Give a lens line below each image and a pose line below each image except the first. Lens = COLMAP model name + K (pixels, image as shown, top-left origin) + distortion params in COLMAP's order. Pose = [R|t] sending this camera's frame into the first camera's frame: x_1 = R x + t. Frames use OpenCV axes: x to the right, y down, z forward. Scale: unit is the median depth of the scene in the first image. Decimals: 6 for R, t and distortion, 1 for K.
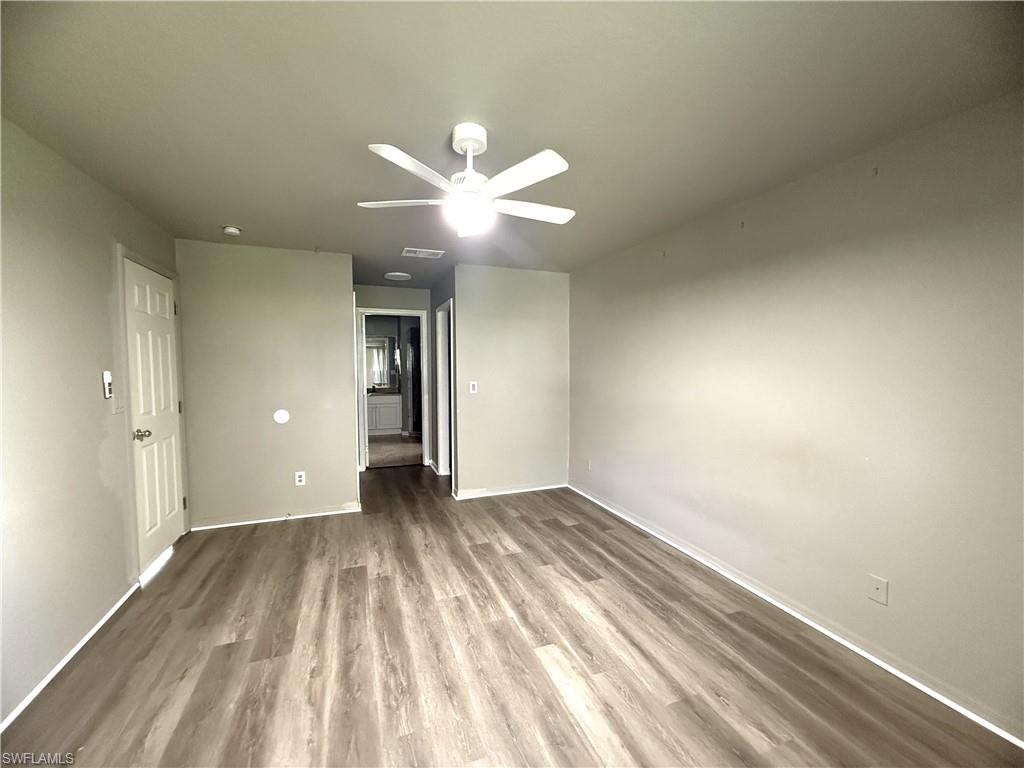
lens RADIAL K [[407.1, 0, 509.2], [0, 407.1, 383.2], [0, 0, 1]] dist [0.001042, -0.000210]
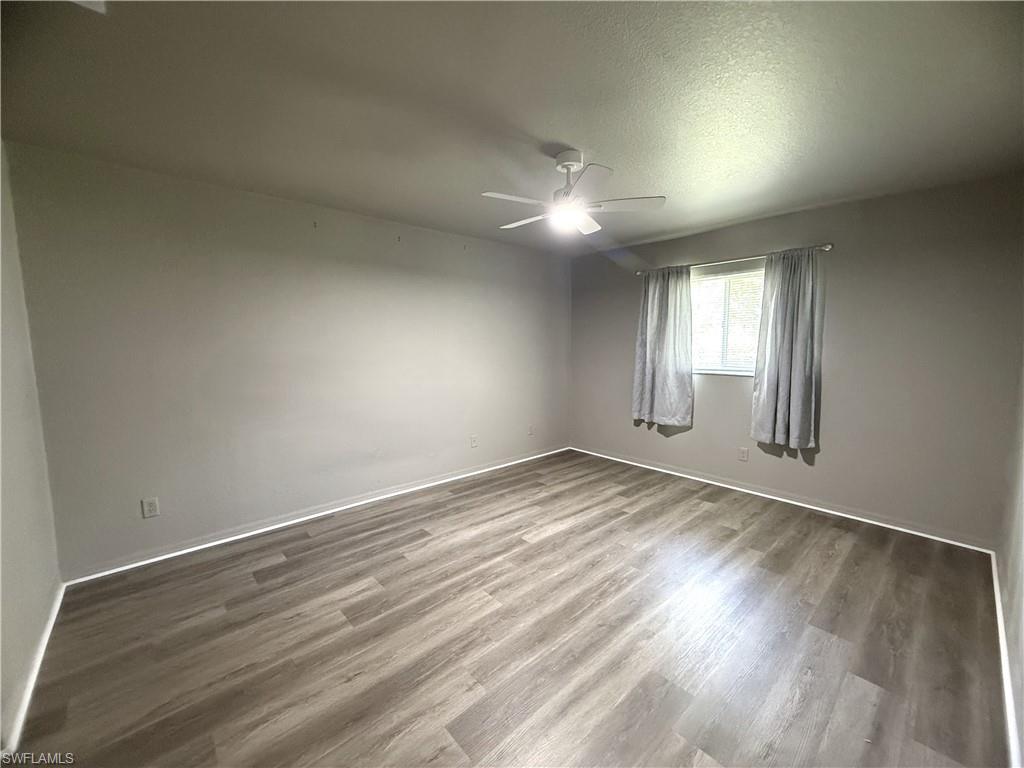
lens RADIAL K [[407.1, 0, 509.7], [0, 407.1, 381.2], [0, 0, 1]] dist [0.001042, -0.000210]
pose [[-0.350874, -0.088921, 0.932191, -0.952928], [0.050965, 0.992192, 0.113828, -0.049163], [-0.935035, 0.087449, -0.343603, 1.231382]]
